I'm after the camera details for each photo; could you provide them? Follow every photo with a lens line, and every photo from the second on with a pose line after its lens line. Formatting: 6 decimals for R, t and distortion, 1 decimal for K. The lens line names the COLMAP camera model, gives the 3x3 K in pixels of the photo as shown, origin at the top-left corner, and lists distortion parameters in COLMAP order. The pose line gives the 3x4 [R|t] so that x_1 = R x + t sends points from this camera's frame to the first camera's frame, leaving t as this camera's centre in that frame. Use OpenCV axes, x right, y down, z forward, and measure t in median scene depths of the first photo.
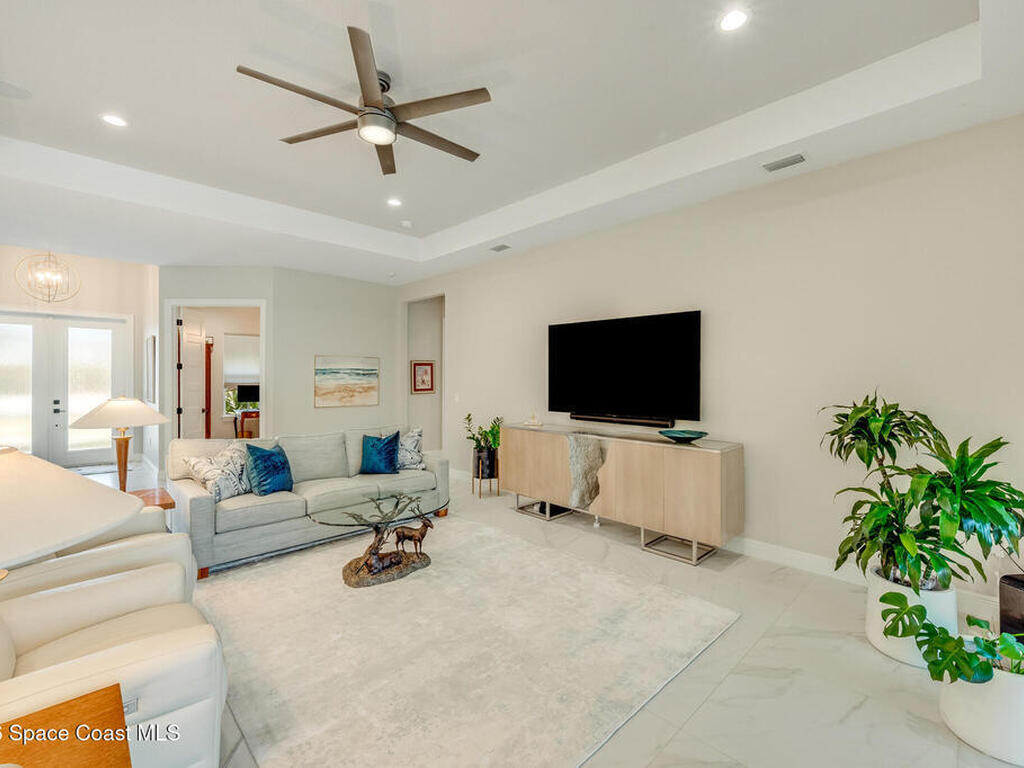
lens RADIAL K [[459.3, 0, 513.3], [0, 459.3, 375.3], [0, 0, 1]] dist [0.000062, -0.000014]
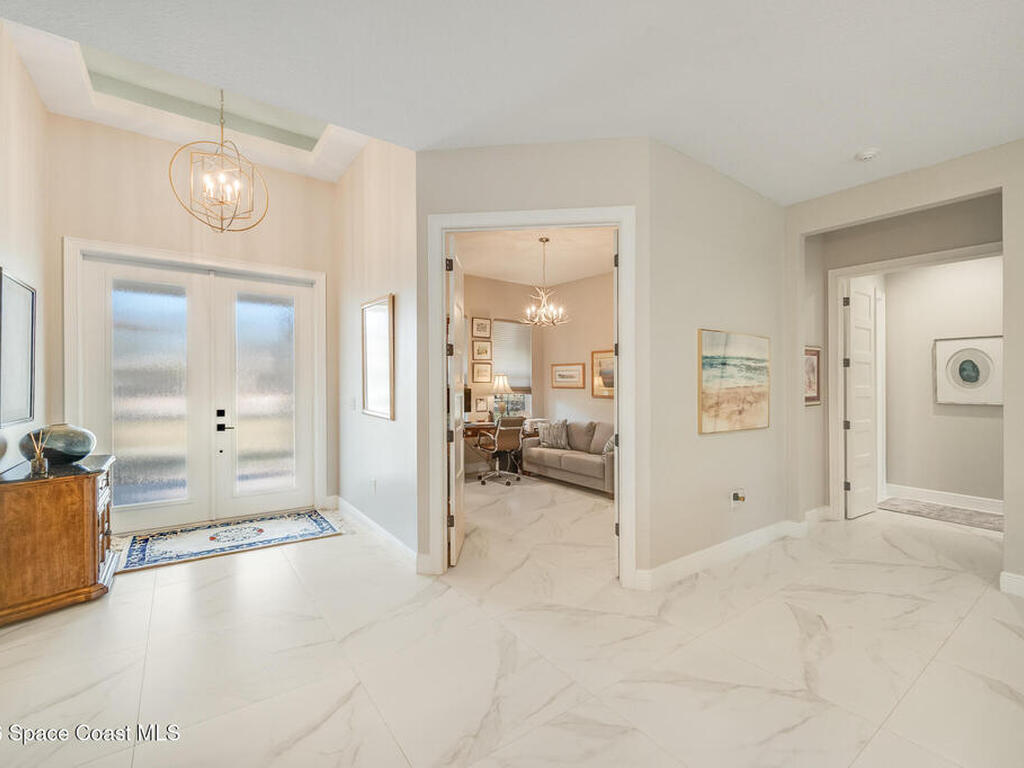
lens RADIAL K [[452.9, 0, 512.1], [0, 452.9, 382.8], [0, 0, 1]] dist [0.000206, 0.000002]
pose [[0.990161, 0.006365, -0.139787, -0.533978], [-0.004895, 0.999929, 0.010853, 0.009984], [0.139846, -0.010062, 0.990122, 0.463703]]
